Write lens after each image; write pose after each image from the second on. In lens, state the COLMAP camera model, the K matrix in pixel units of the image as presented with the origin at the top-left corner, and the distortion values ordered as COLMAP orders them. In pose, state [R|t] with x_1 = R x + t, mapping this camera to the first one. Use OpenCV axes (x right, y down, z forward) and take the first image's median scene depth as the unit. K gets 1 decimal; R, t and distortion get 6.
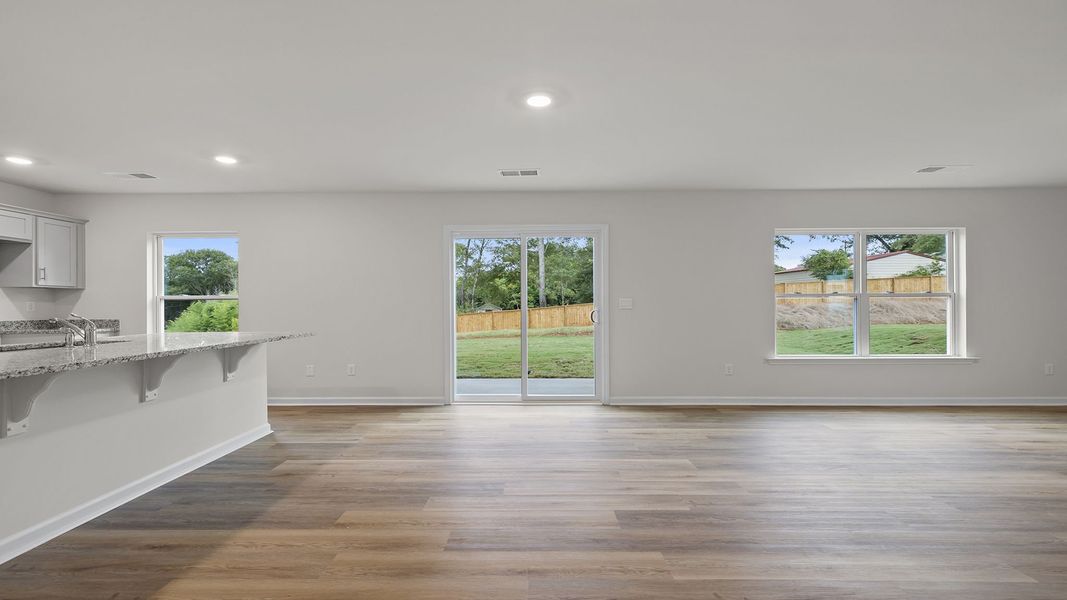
lens RADIAL K [[464.5, 0, 530.5], [0, 464.5, 301.3], [0, 0, 1]] dist [0.000917, -0.000016]
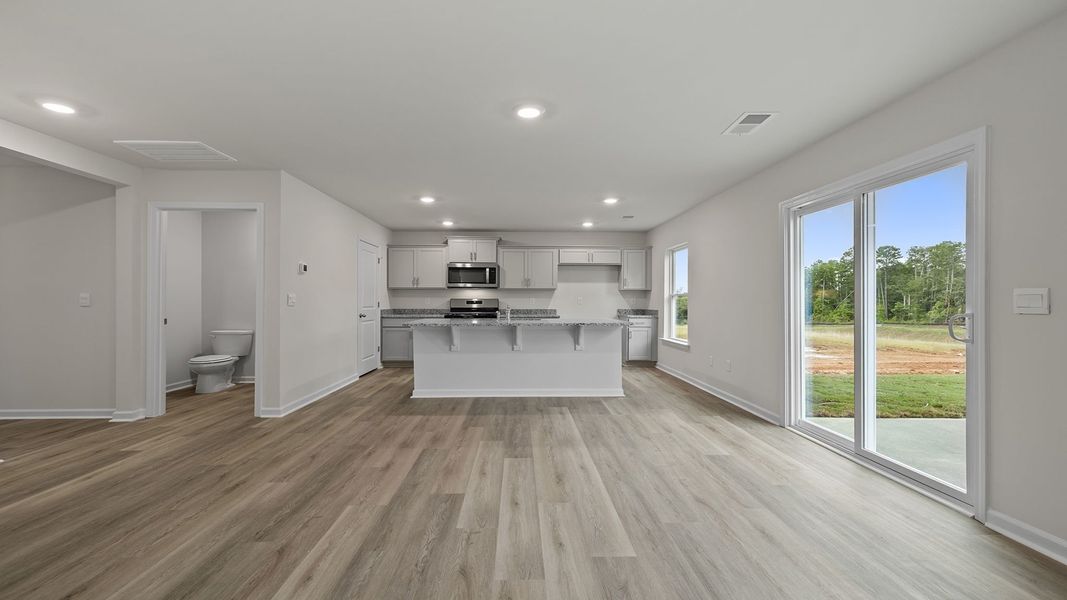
lens RADIAL K [[464.5, 0, 530.5], [0, 464.5, 301.3], [0, 0, 1]] dist [0.000917, -0.000016]
pose [[0.039126, 0.005520, -0.999219, 0.900224], [0.006202, 0.999964, 0.005767, -0.001234], [0.999215, -0.006423, 0.039090, 0.796959]]
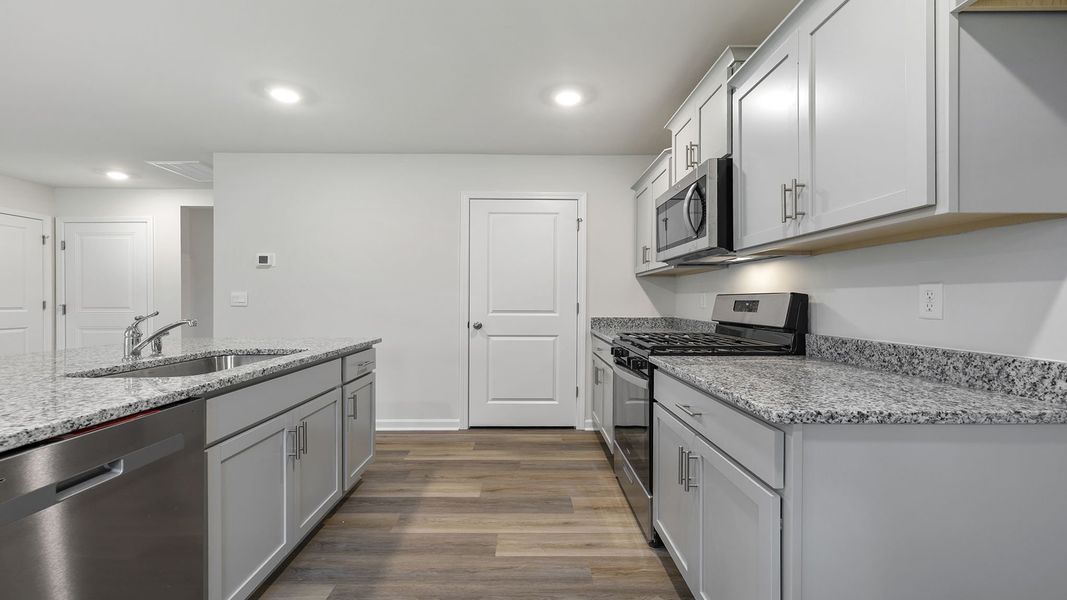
lens RADIAL K [[464.5, 0, 530.5], [0, 464.5, 301.3], [0, 0, 1]] dist [0.000917, -0.000016]
pose [[-0.999833, 0.003851, -0.017879, -1.184552], [0.003949, 0.999977, -0.005485, 0.013137], [0.017858, -0.005555, -0.999825, 1.321538]]
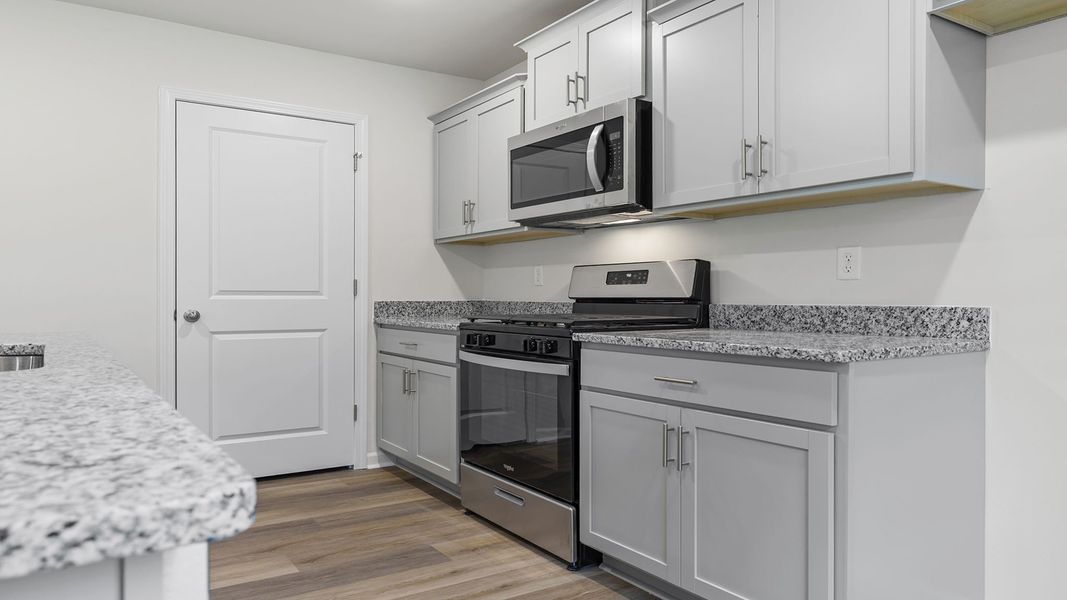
lens RADIAL K [[721.1, 0, 523.2], [0, 721.1, 302.4], [0, 0, 1]] dist [-0.003946, -0.000813]
pose [[-0.830269, 0.009717, -0.557278, -0.888204], [0.008169, 0.999953, 0.005265, 0.044744], [0.557303, -0.000181, -0.830309, 1.315899]]
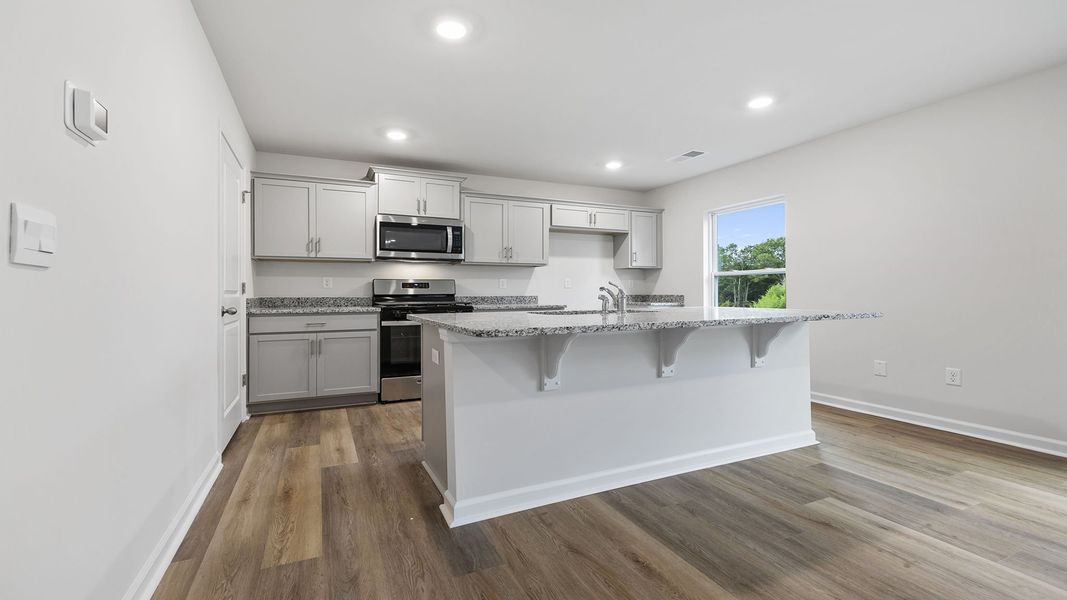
lens RADIAL K [[456.2, 0, 529.9], [0, 456.2, 291.4], [0, 0, 1]] dist [0.003262, 0.000114]
pose [[0.433535, 0.000417, -0.901137, -0.106394], [0.010620, 0.999928, 0.005572, 0.031371], [0.901074, -0.011985, 0.433499, 0.303287]]
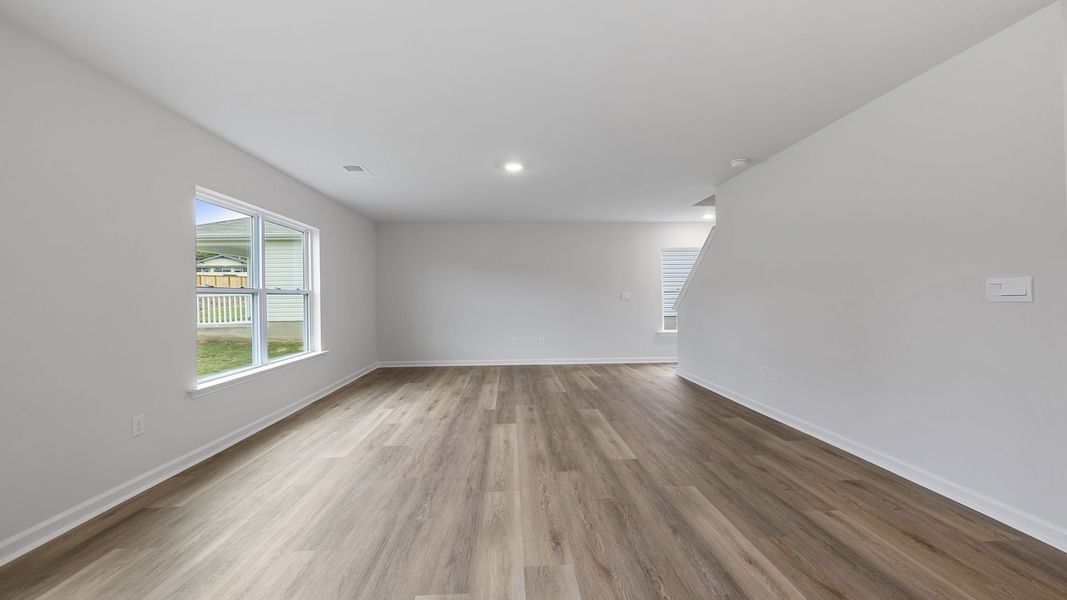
lens RADIAL K [[456.2, 0, 529.9], [0, 456.2, 291.4], [0, 0, 1]] dist [0.003262, 0.000114]
pose [[-0.057925, 0.018312, 0.998153, -0.184692], [0.002062, 0.999832, -0.018224, 0.003763], [-0.998319, 0.001002, -0.057953, 0.856839]]
